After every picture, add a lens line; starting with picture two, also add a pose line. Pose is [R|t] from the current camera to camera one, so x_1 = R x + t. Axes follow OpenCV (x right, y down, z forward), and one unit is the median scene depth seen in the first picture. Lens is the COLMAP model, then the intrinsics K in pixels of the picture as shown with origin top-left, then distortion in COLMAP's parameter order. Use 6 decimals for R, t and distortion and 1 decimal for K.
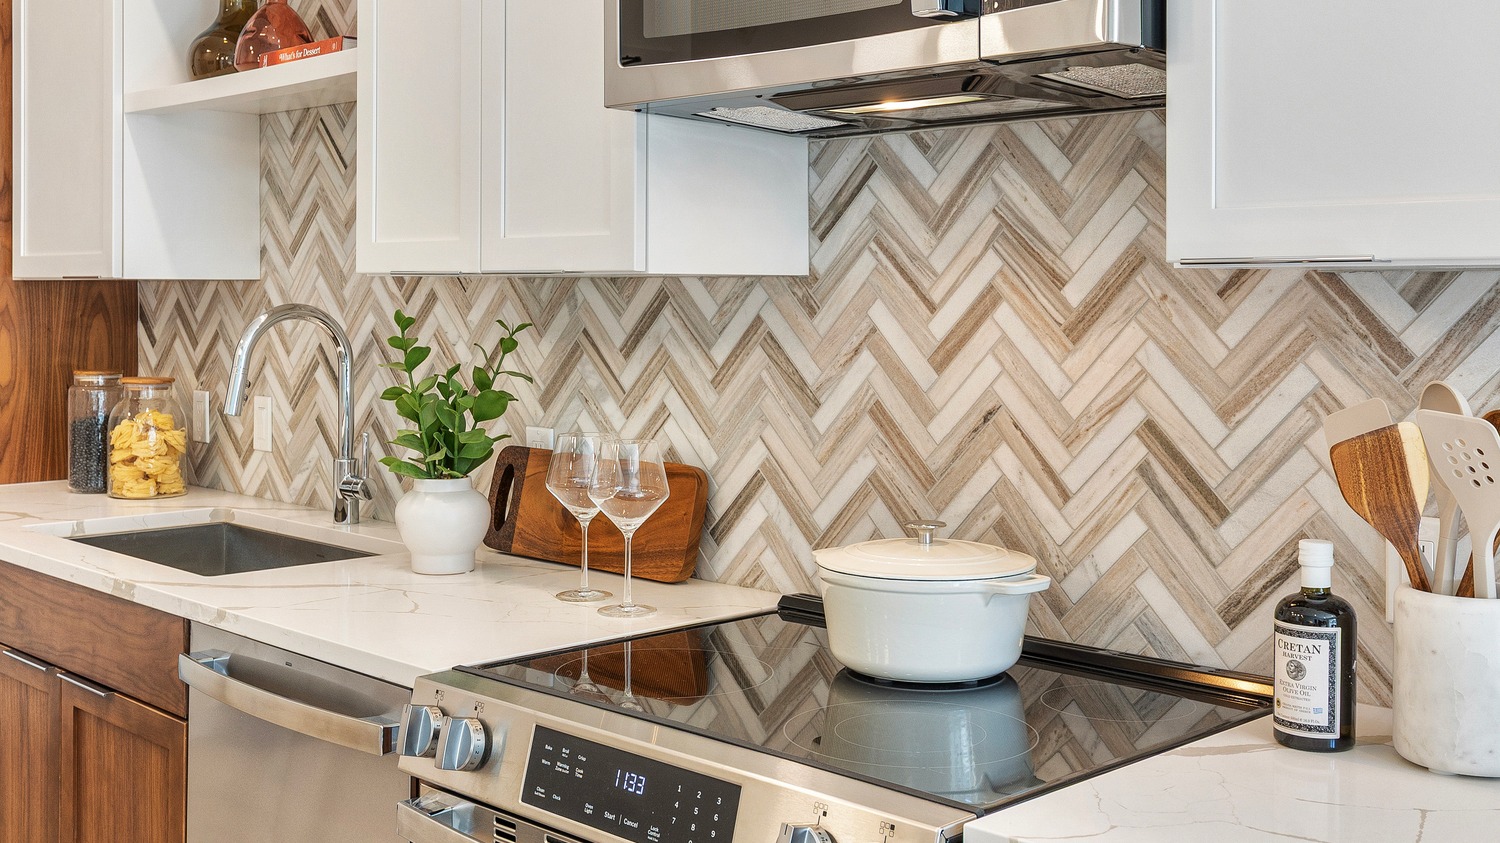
lens RADIAL K [[1631.6, 0, 730.4], [0, 1631.6, 304.1], [0, 0, 1]] dist [0.005208, 0.000000]
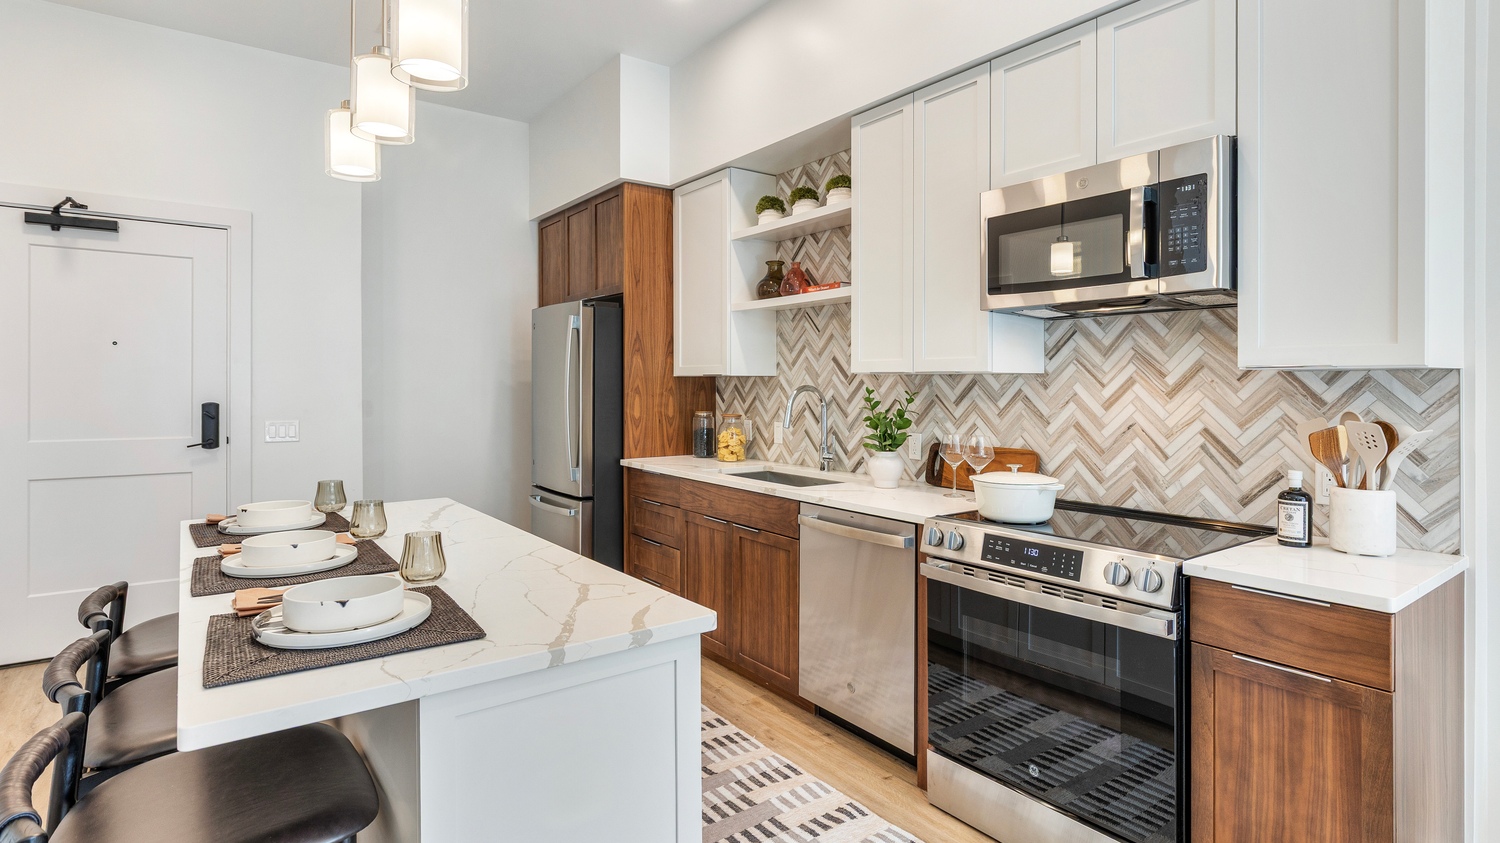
lens RADIAL K [[755.2, 0, 752.8], [0, 755.2, 388.9], [0, 0, 1]] dist [0.001815, -0.001250]
pose [[0.990377, -0.000300, -0.138392, -0.230568], [0.000495, 0.999999, 0.001379, 0.004981], [0.138391, -0.001434, 0.990377, -0.235059]]
